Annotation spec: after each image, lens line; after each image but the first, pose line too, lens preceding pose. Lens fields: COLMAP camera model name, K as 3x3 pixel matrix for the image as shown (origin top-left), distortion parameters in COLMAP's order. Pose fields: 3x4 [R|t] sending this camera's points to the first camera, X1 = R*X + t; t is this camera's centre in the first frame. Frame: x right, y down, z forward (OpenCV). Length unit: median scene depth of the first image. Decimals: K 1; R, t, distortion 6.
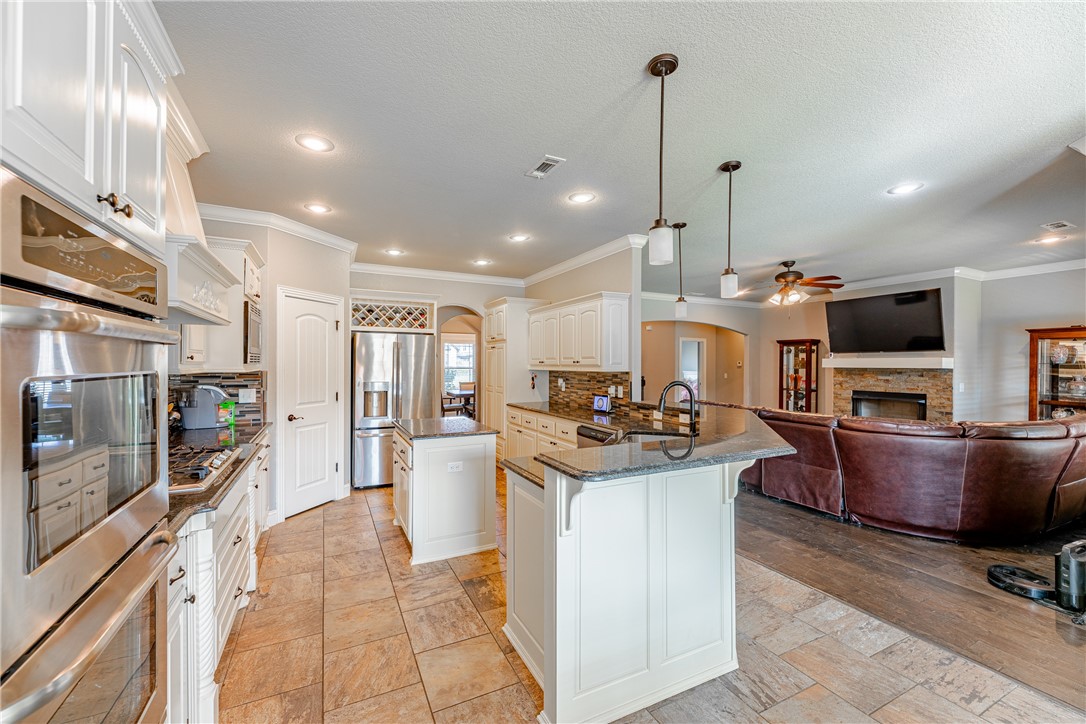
lens RADIAL K [[437.3, 0, 540.5], [0, 437.3, 362.9], [0, 0, 1]] dist [0.000812, 0.000208]
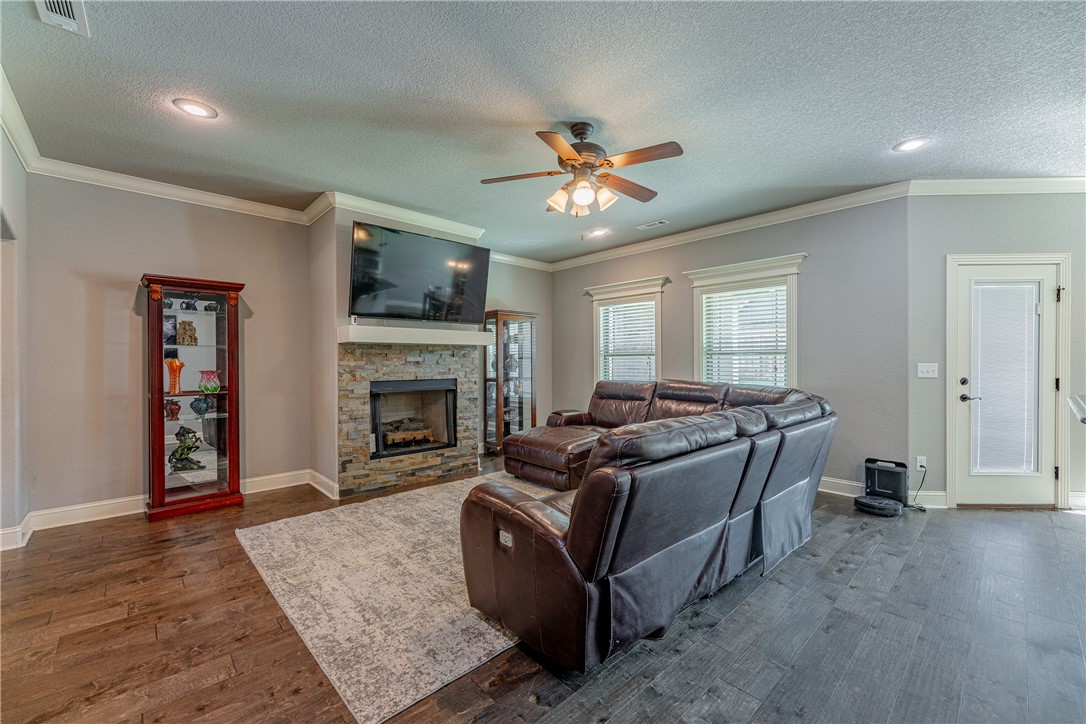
lens RADIAL K [[437.3, 0, 545.0], [0, 437.3, 361.9], [0, 0, 1]] dist [0.000812, 0.000208]
pose [[-0.286919, -0.005668, 0.957938, 0.078845], [0.002060, 0.999977, 0.006533, 0.037052], [-0.957953, 0.003848, -0.286901, 1.068930]]
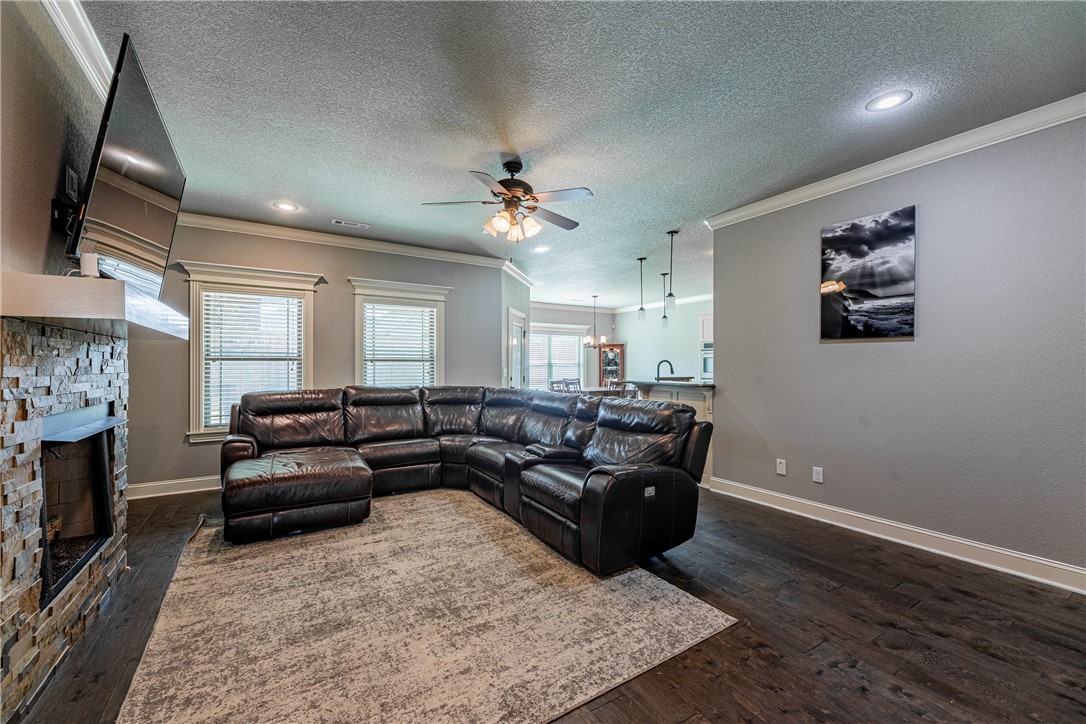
lens RADIAL K [[437.3, 0, 537.0], [0, 437.3, 363.7], [0, 0, 1]] dist [0.000812, 0.000208]
pose [[-0.996063, -0.006052, -0.088438, 0.526313], [-0.005629, 0.999971, -0.005034, 0.037268], [0.088466, -0.004516, -0.996069, 1.429898]]
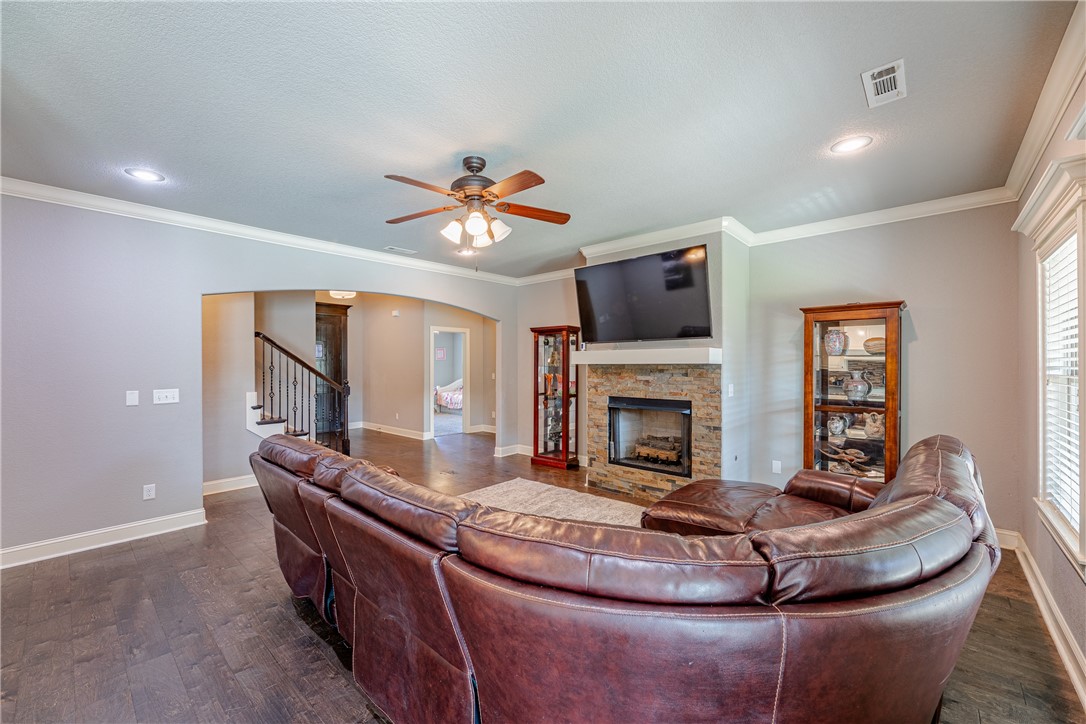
lens RADIAL K [[437.3, 0, 543.3], [0, 437.3, 364.7], [0, 0, 1]] dist [0.000812, 0.000208]
pose [[0.928067, -0.009817, 0.372284, 0.402252], [0.007634, 0.999944, 0.007337, 0.006904], [-0.372335, -0.003967, 0.928090, 0.439651]]
